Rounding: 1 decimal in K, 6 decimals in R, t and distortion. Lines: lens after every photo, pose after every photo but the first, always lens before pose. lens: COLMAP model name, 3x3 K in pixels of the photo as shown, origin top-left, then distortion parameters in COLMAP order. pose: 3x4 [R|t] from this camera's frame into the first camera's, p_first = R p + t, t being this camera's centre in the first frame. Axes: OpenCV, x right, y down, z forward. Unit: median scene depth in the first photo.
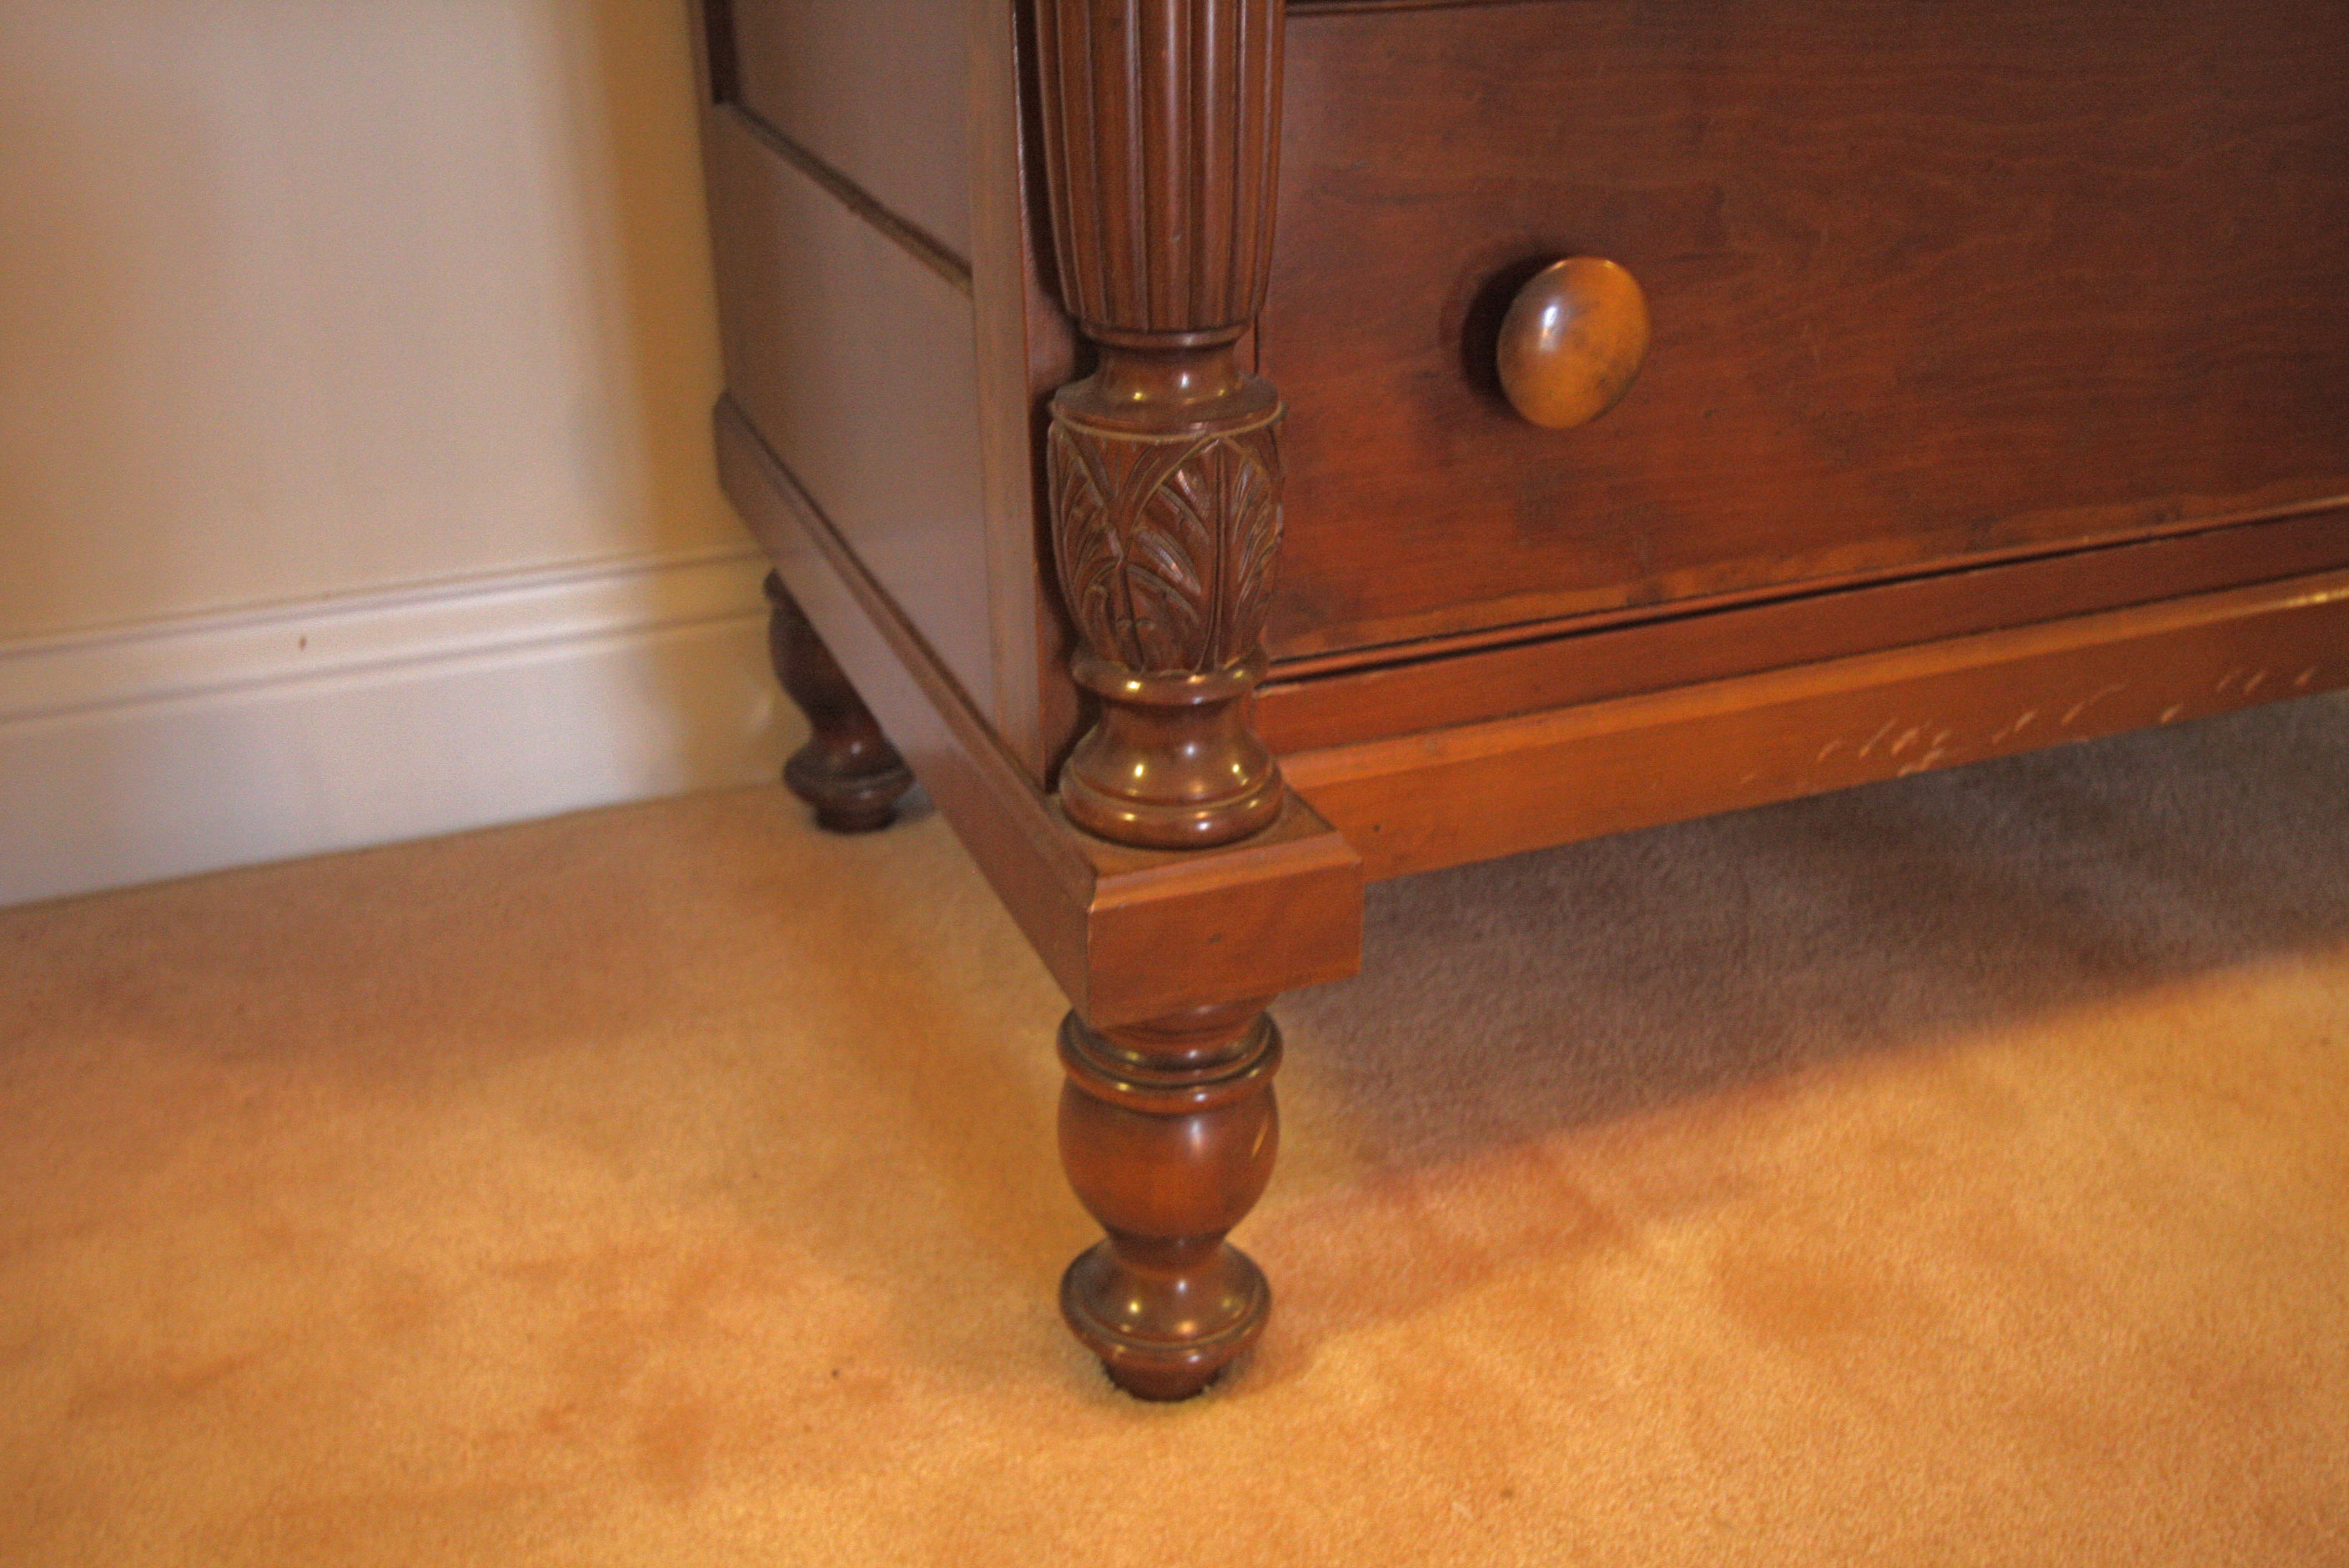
lens RADIAL K [[2232.6, 0, 1159.3], [0, 2232.6, 786.2], [0, 0, 1]] dist [-0.009441, 0.000000]
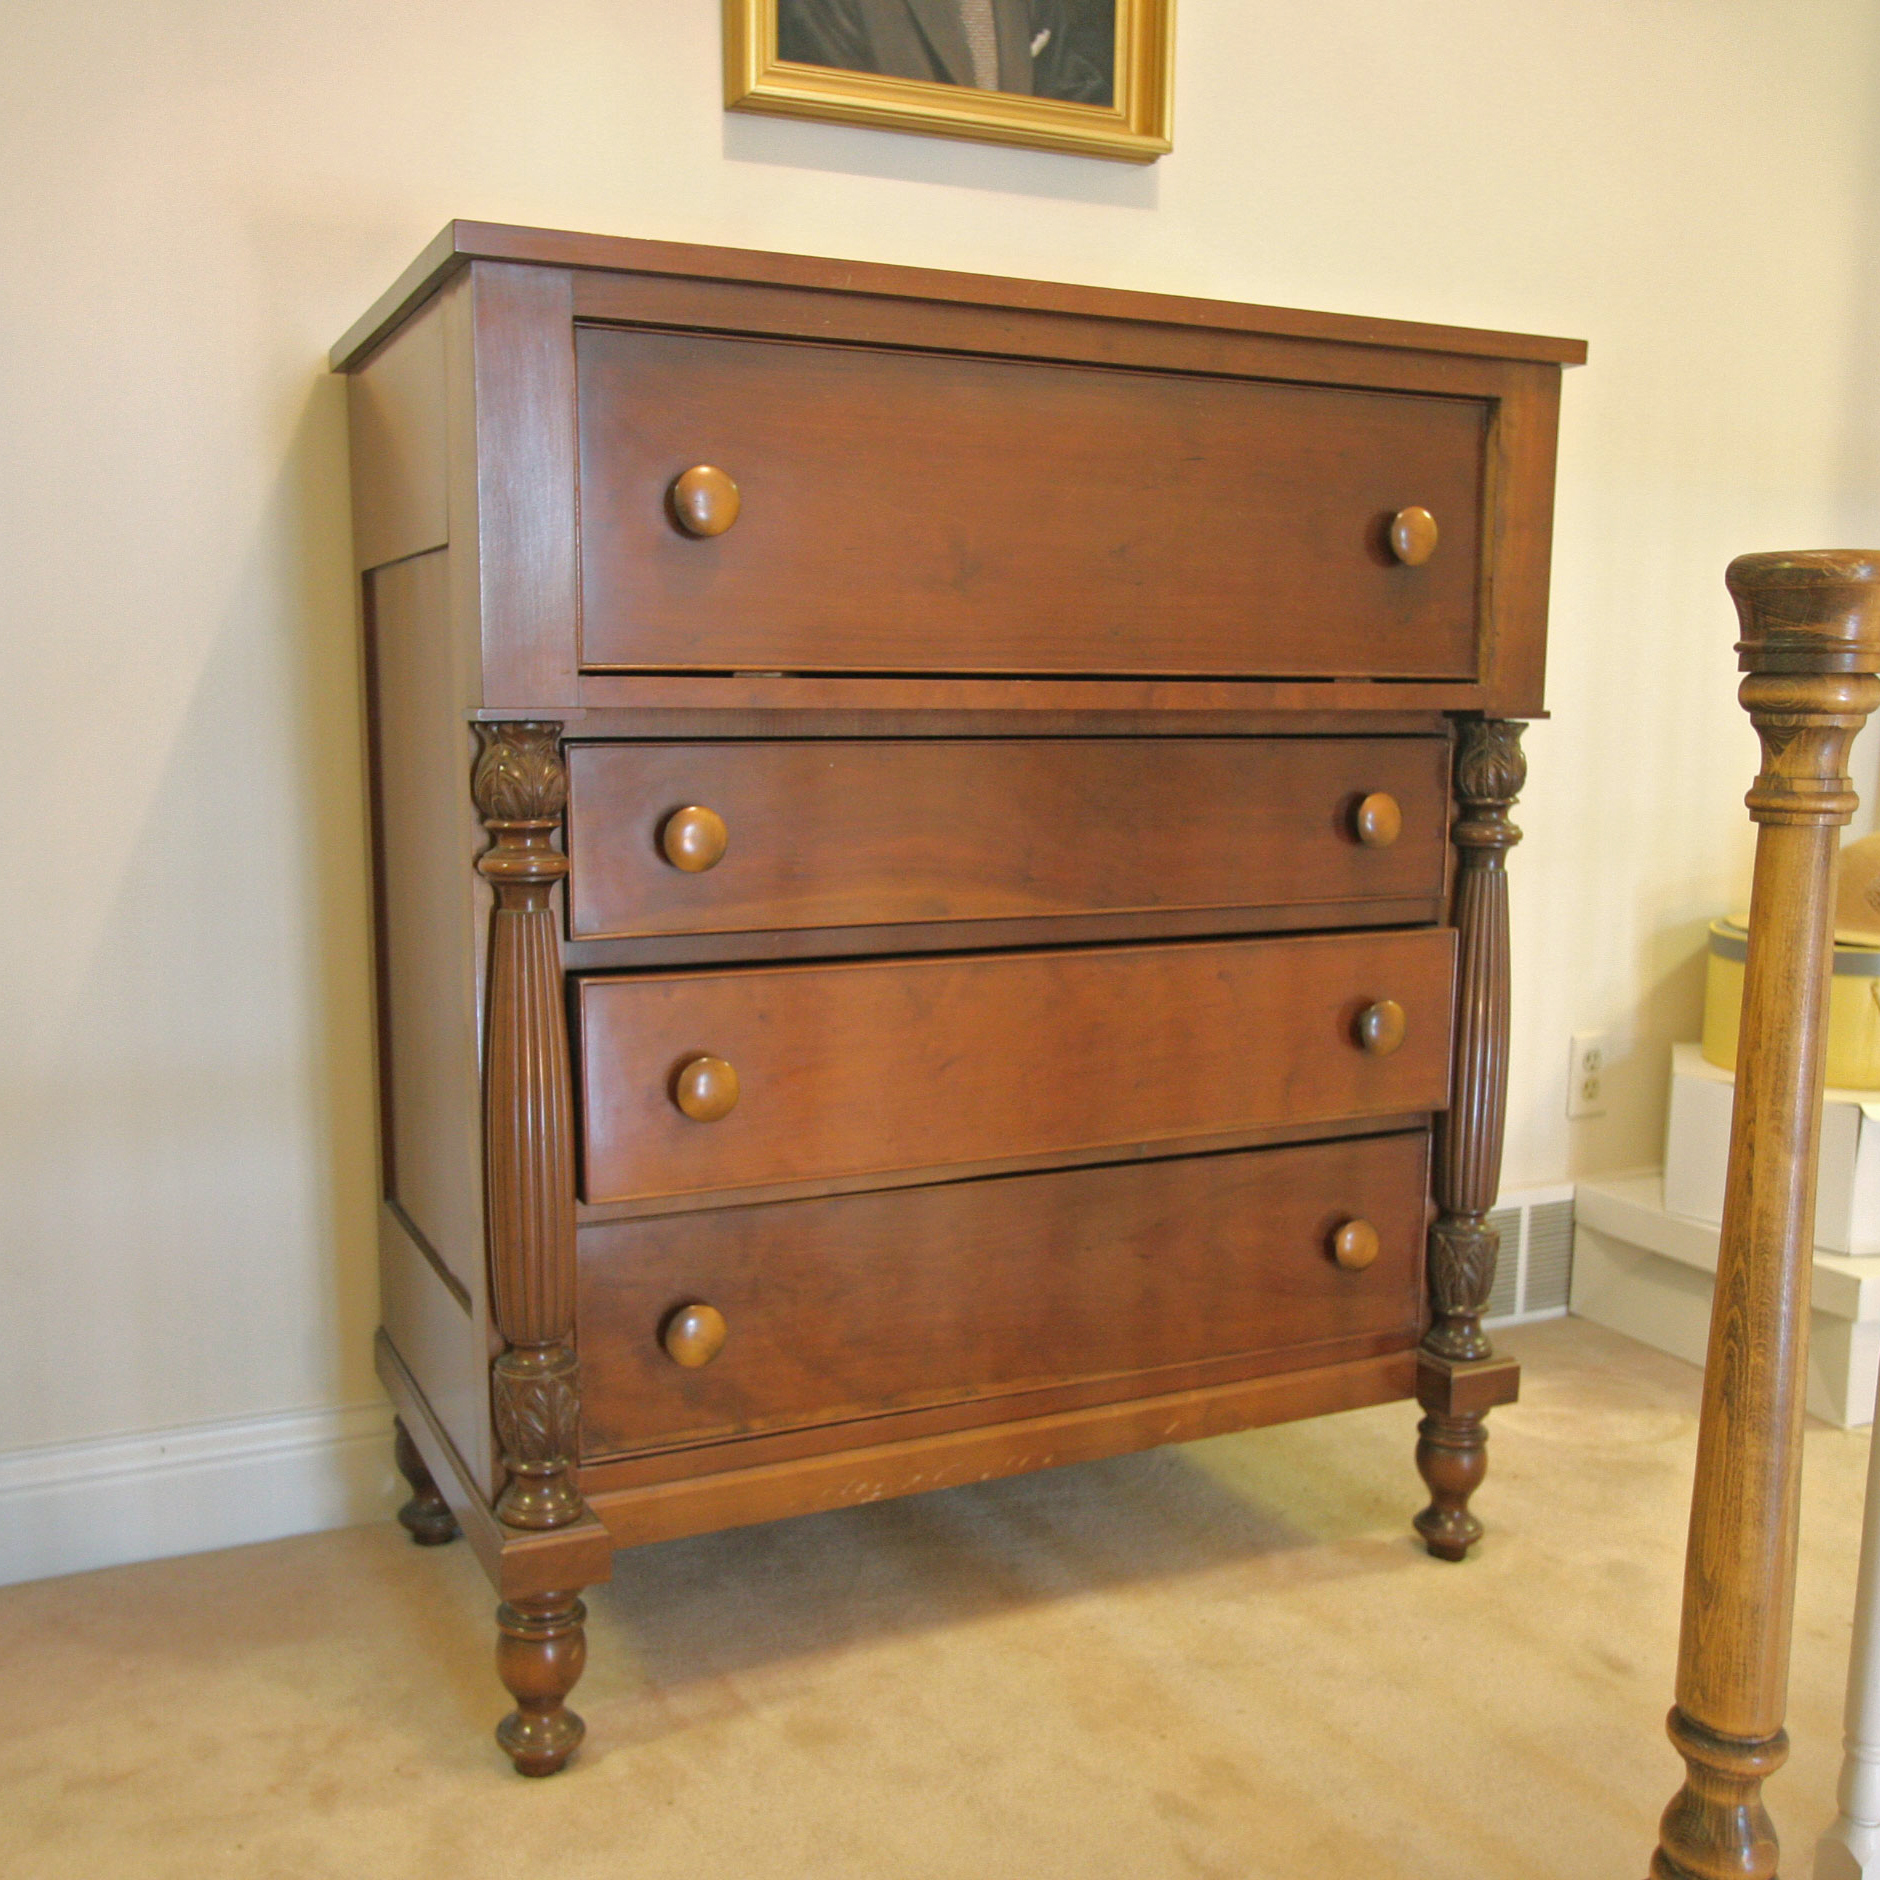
lens RADIAL K [[2088.8, 0, 956.8], [0, 2088.8, 954.8], [0, 0, 1]] dist [0.016787, 0.000000]
pose [[0.997416, 0.010077, 0.071137, 0.275721], [0.010472, 0.959153, -0.282693, 0.069681], [-0.071080, 0.282708, 0.956569, -1.392964]]
